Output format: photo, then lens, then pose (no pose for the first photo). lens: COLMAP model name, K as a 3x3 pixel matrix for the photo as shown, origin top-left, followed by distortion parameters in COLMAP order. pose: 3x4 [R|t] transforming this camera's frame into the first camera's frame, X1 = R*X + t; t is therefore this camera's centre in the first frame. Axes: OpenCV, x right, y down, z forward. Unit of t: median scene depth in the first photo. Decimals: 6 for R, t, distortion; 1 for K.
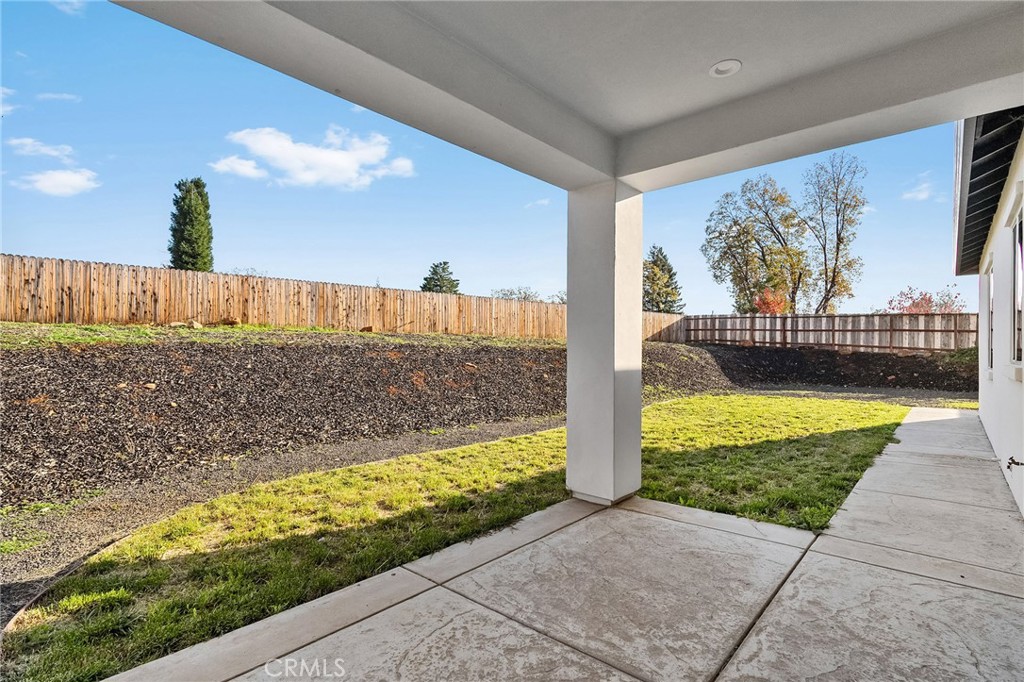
lens RADIAL K [[495.7, 0, 512.0], [0, 495.7, 341.0], [0, 0, 1]] dist [-0.004266, -0.000748]
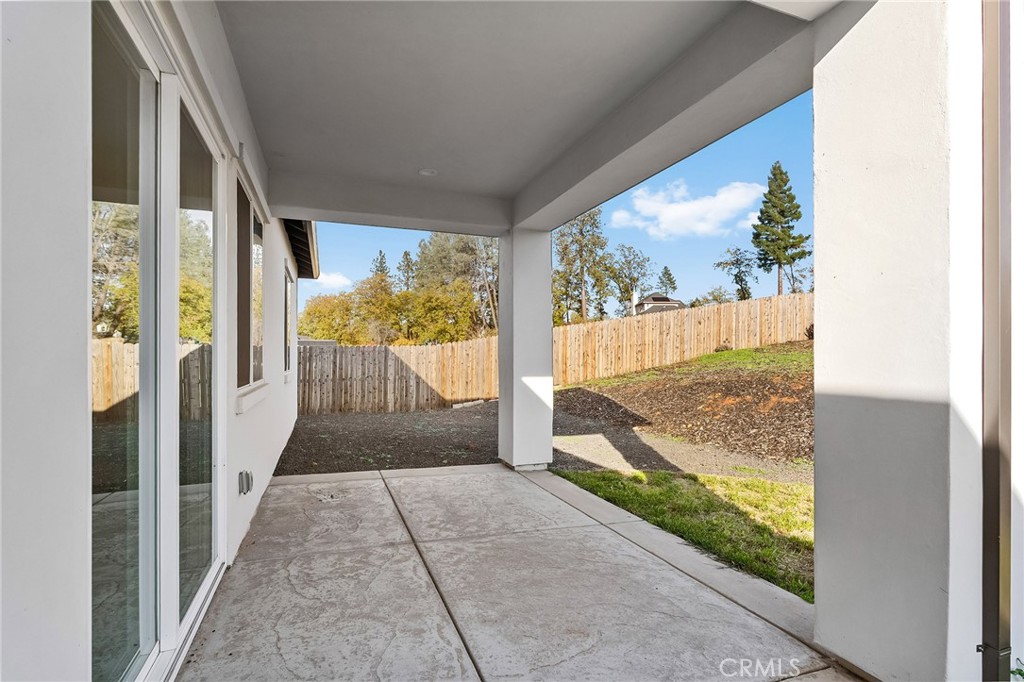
lens RADIAL K [[482.1, 0, 508.7], [0, 482.1, 354.8], [0, 0, 1]] dist [0.001084, 0.000016]
pose [[-0.457981, -0.002869, -0.888957, 1.264518], [0.016874, 0.999787, -0.011920, 0.028237], [0.888802, -0.020460, -0.457835, 1.489832]]
